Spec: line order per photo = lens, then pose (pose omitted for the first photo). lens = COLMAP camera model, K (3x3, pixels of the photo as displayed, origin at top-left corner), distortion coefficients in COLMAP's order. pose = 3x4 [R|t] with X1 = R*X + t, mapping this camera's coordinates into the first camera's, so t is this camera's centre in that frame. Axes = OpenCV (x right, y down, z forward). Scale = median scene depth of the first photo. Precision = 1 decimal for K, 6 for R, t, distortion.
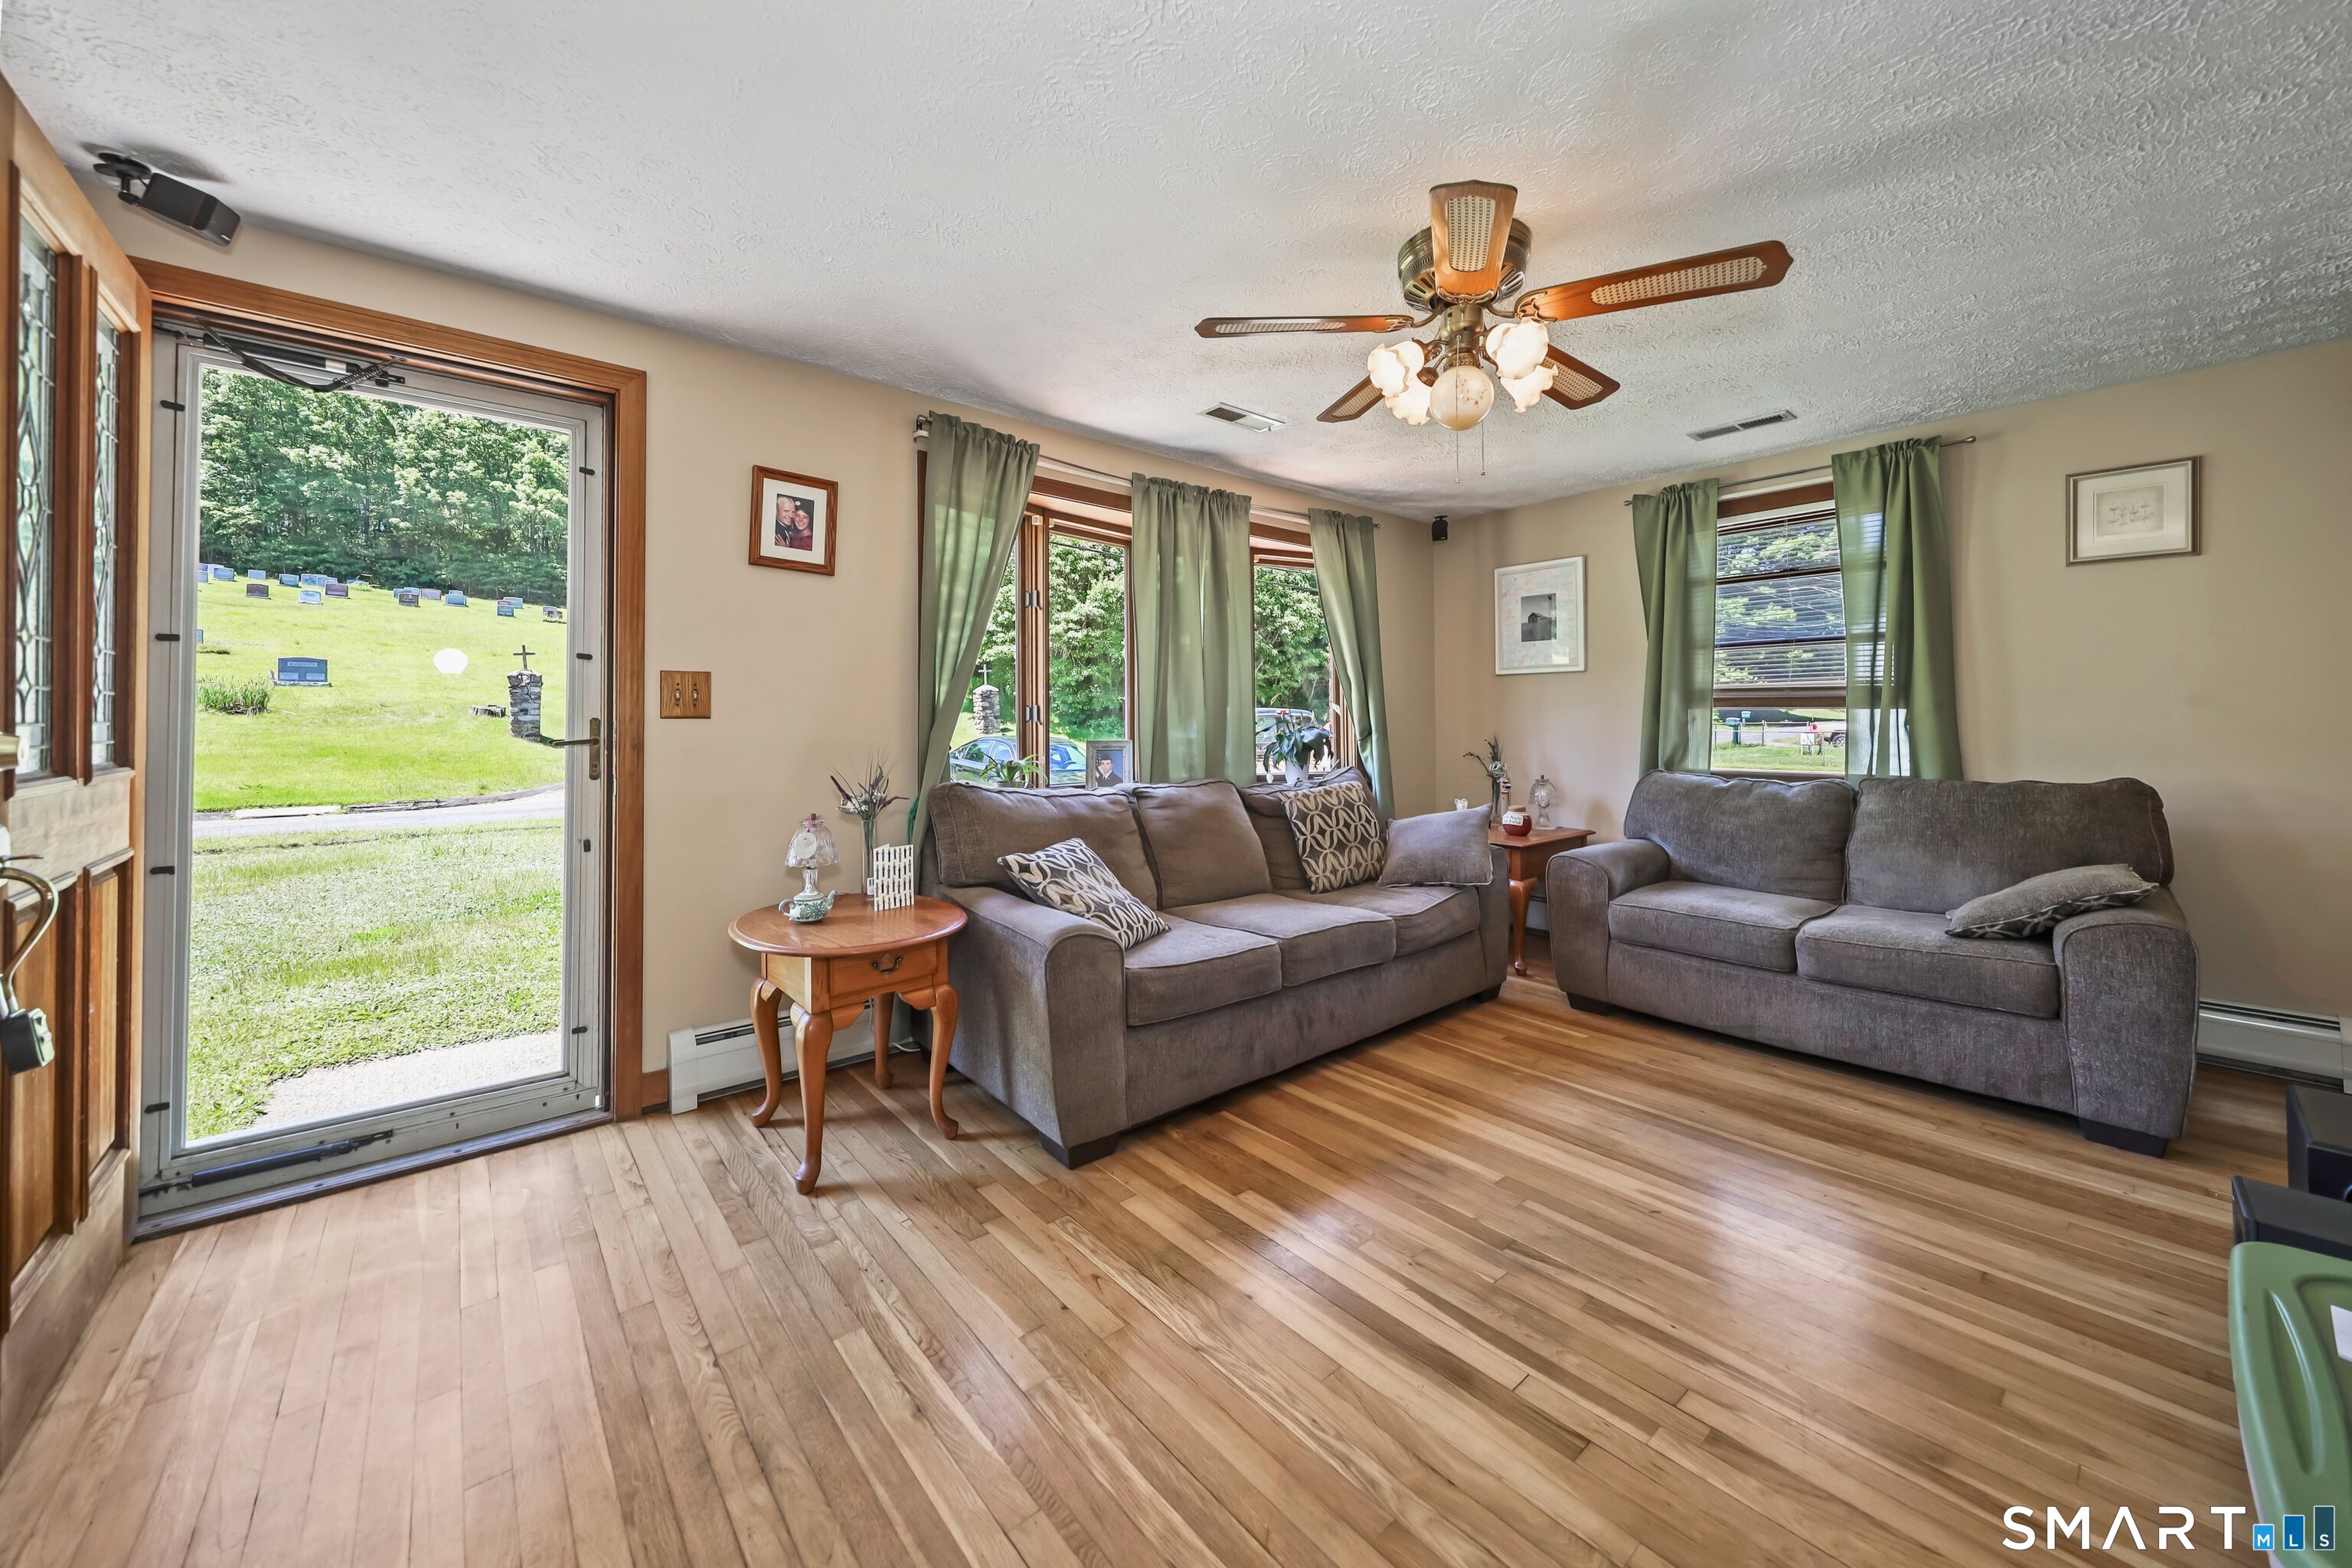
lens RADIAL K [[859.1, 0, 1156.5], [0, 859.1, 710.1], [0, 0, 1]] dist [0.000464, 0.000242]
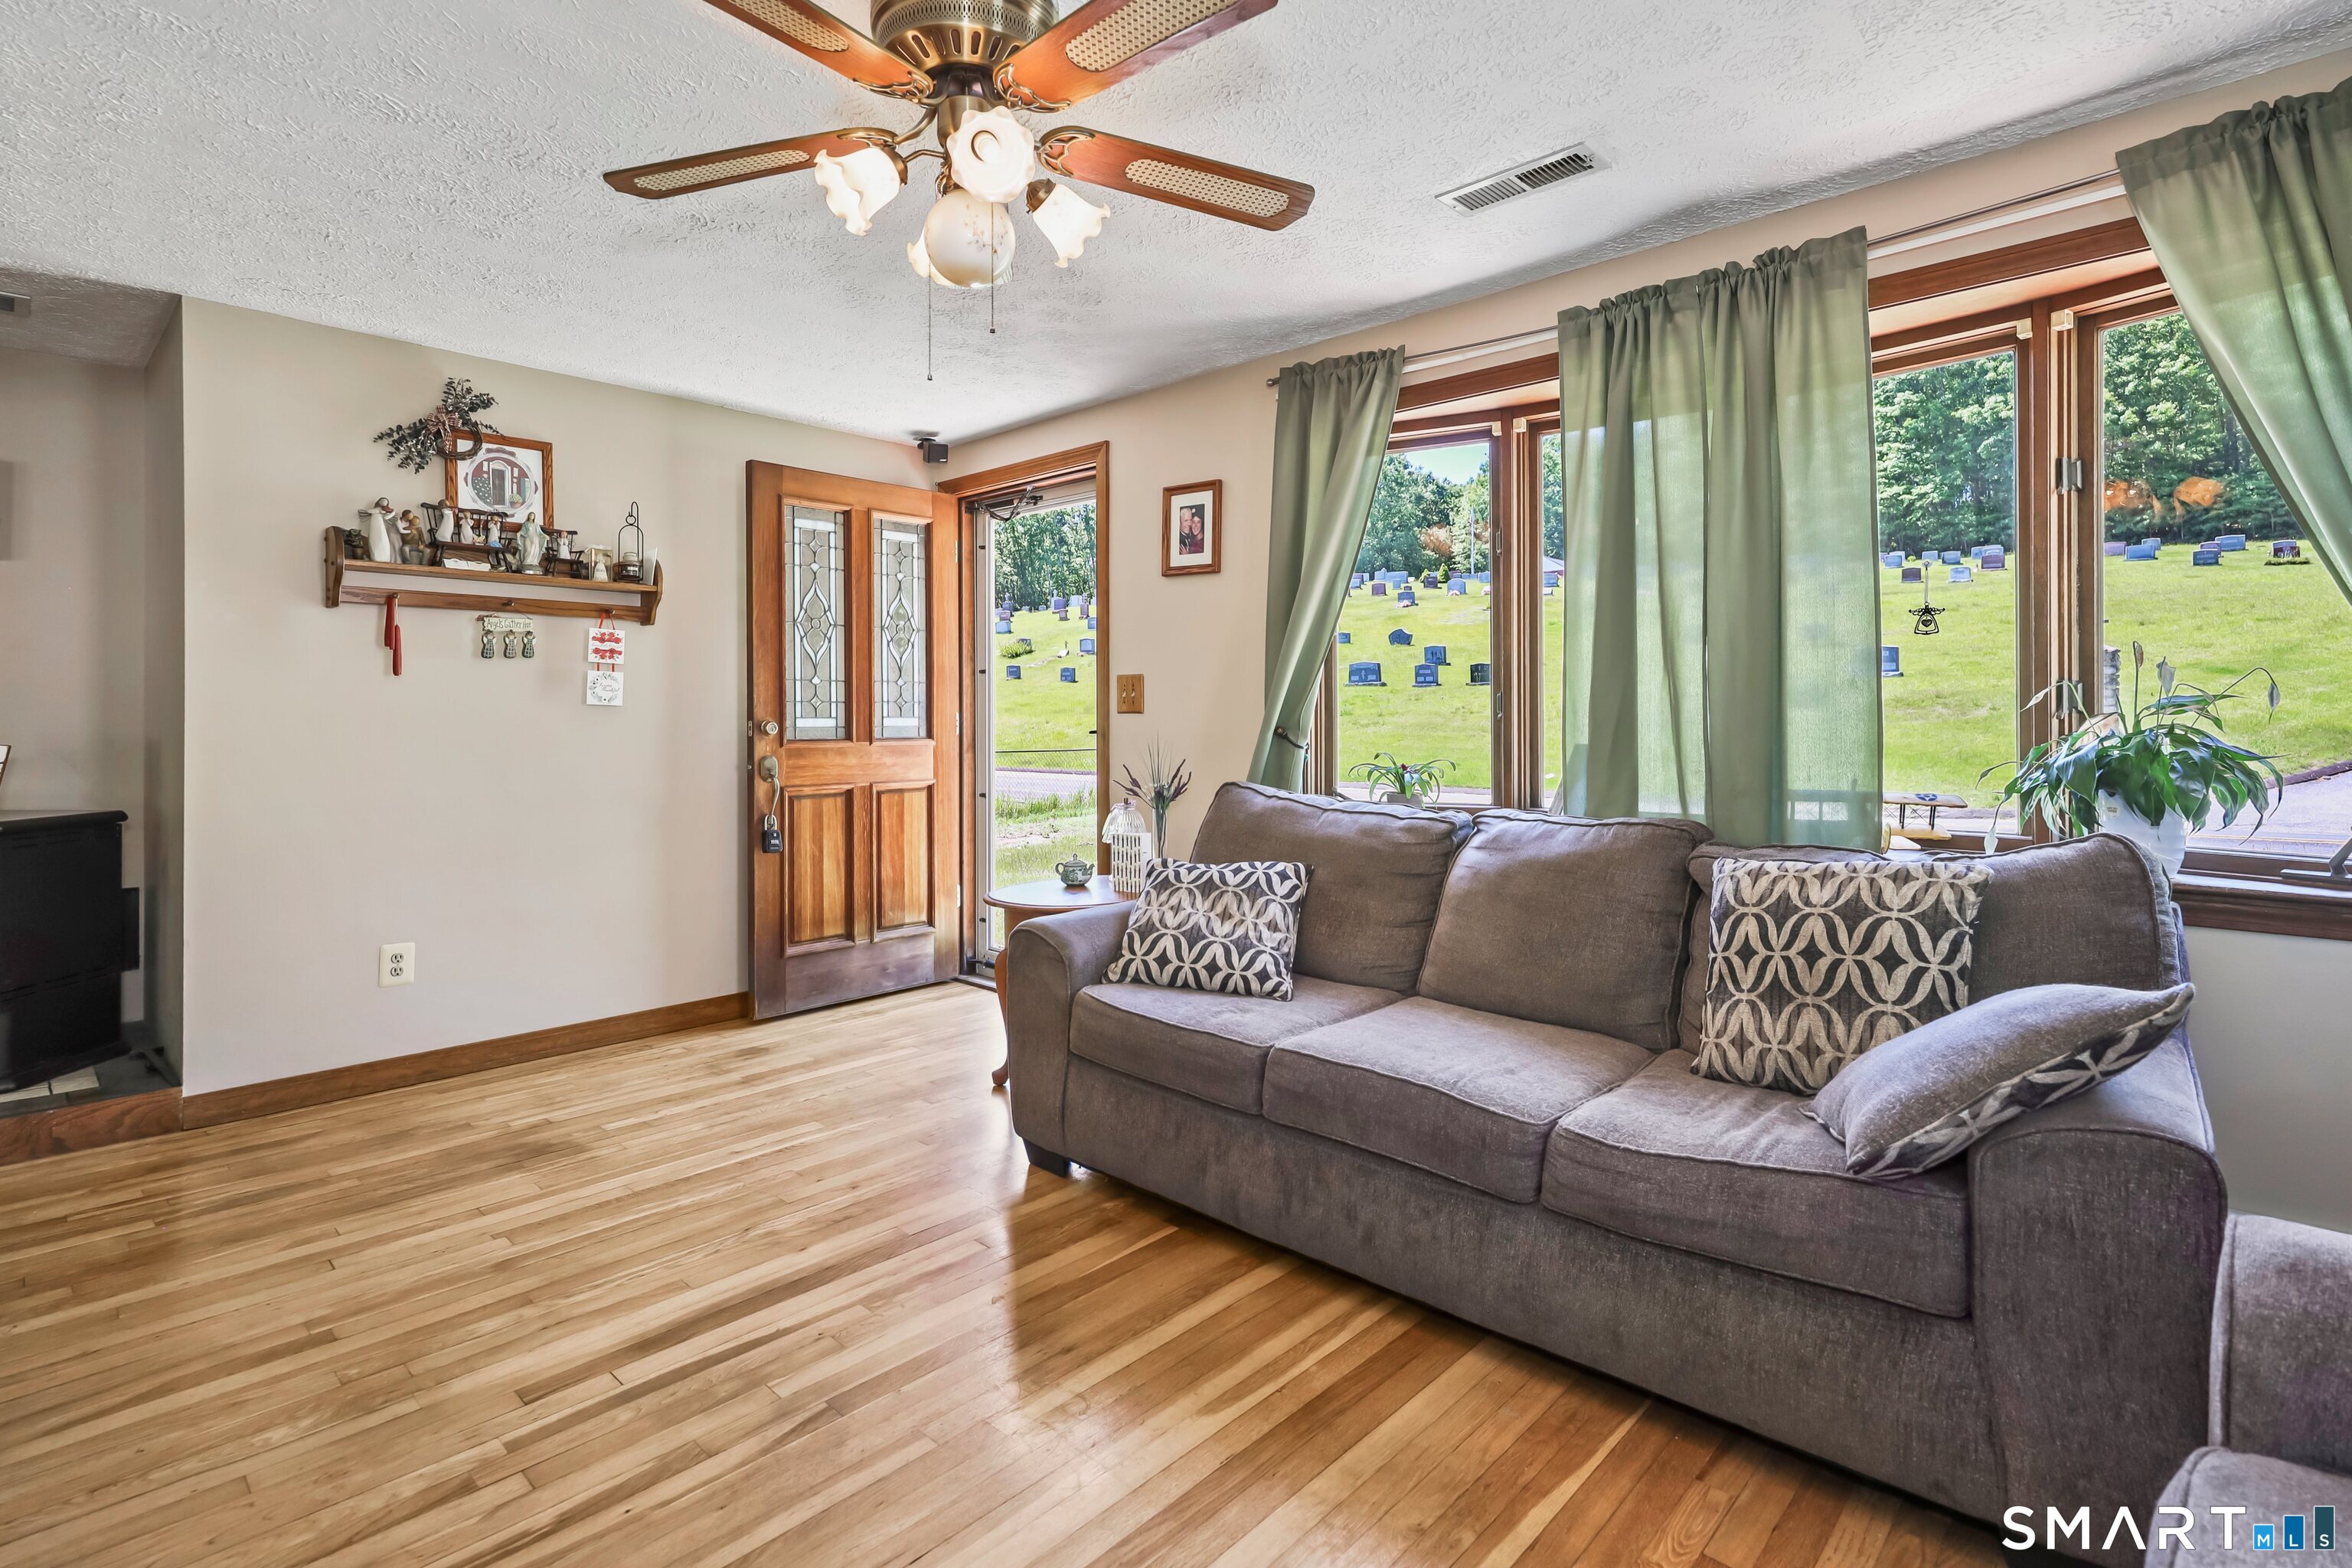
lens RADIAL K [[1121.3, 0, 1168.8], [0, 1121.3, 719.2], [0, 0, 1]] dist [0.003339, 0.000333]
pose [[0.123234, 0.001449, -0.992377, 0.838710], [0.015497, 0.999874, 0.003384, 0.010953], [0.992257, -0.015796, 0.123196, 0.695008]]
